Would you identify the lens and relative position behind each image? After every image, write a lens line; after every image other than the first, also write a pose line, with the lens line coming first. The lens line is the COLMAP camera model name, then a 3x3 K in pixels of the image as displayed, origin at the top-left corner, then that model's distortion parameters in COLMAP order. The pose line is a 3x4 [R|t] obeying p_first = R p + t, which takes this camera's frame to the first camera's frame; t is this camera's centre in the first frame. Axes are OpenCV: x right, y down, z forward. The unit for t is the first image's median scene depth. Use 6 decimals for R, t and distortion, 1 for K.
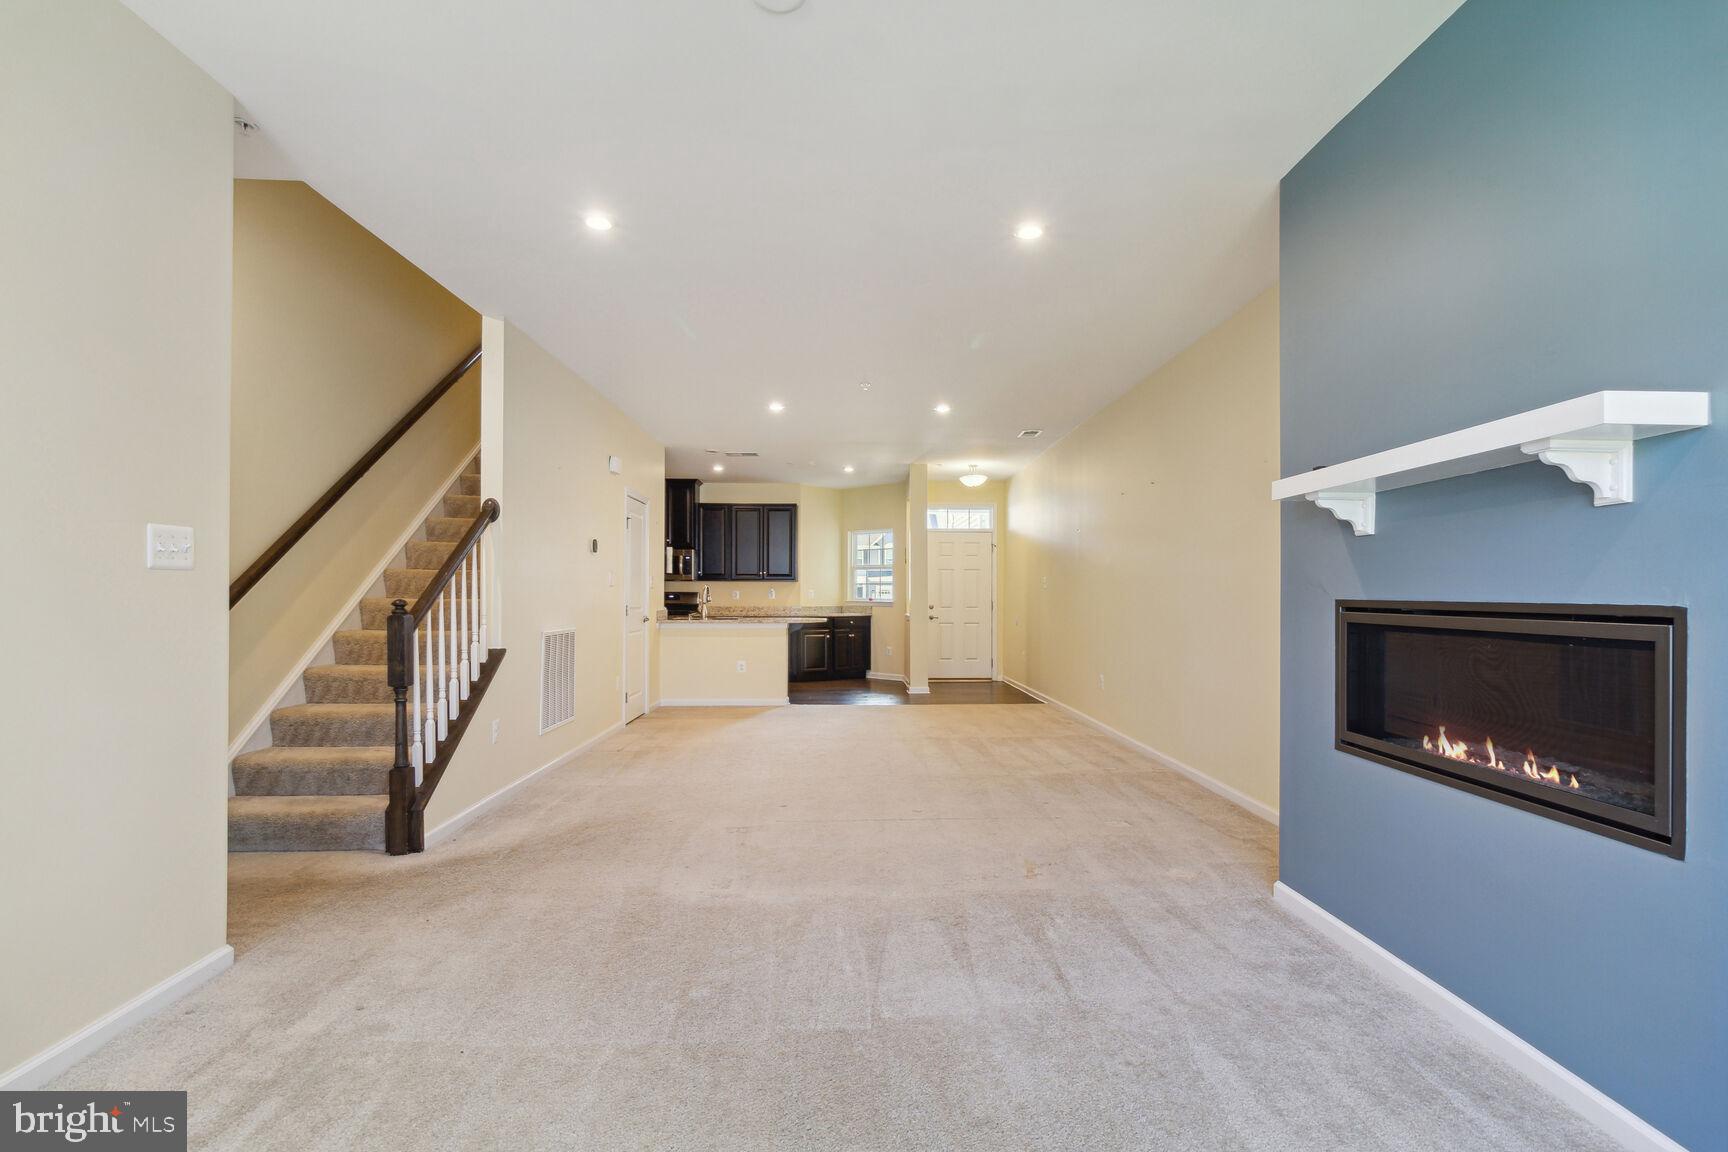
lens RADIAL K [[823.3, 0, 864.5], [0, 823.3, 587.8], [0, 0, 1]] dist [-0.001801, 0.000553]
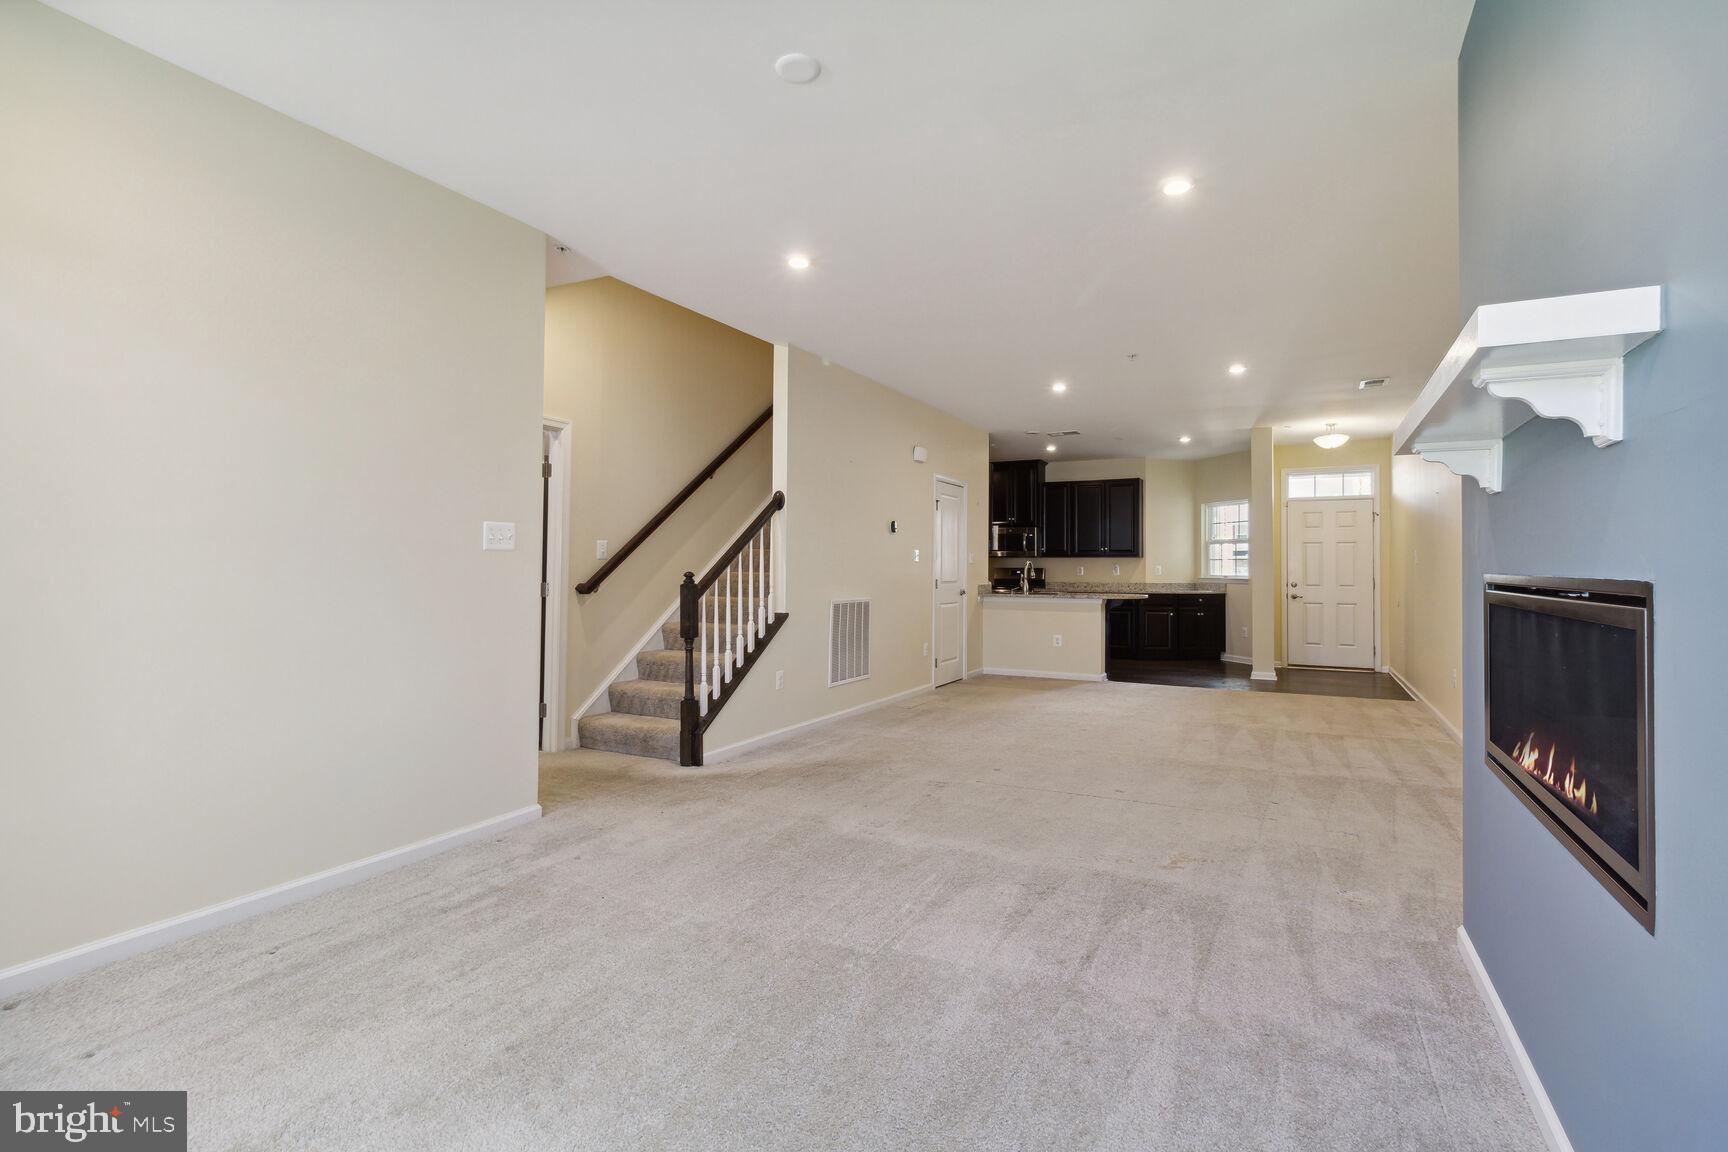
lens RADIAL K [[823.3, 0, 898.8], [0, 823.3, 549.2], [0, 0, 1]] dist [-0.001801, 0.000553]
pose [[0.867906, -0.010922, -0.496608, 0.378183], [0.001284, 0.999804, -0.019745, 0.004069], [0.496726, 0.016499, 0.867750, 0.021441]]
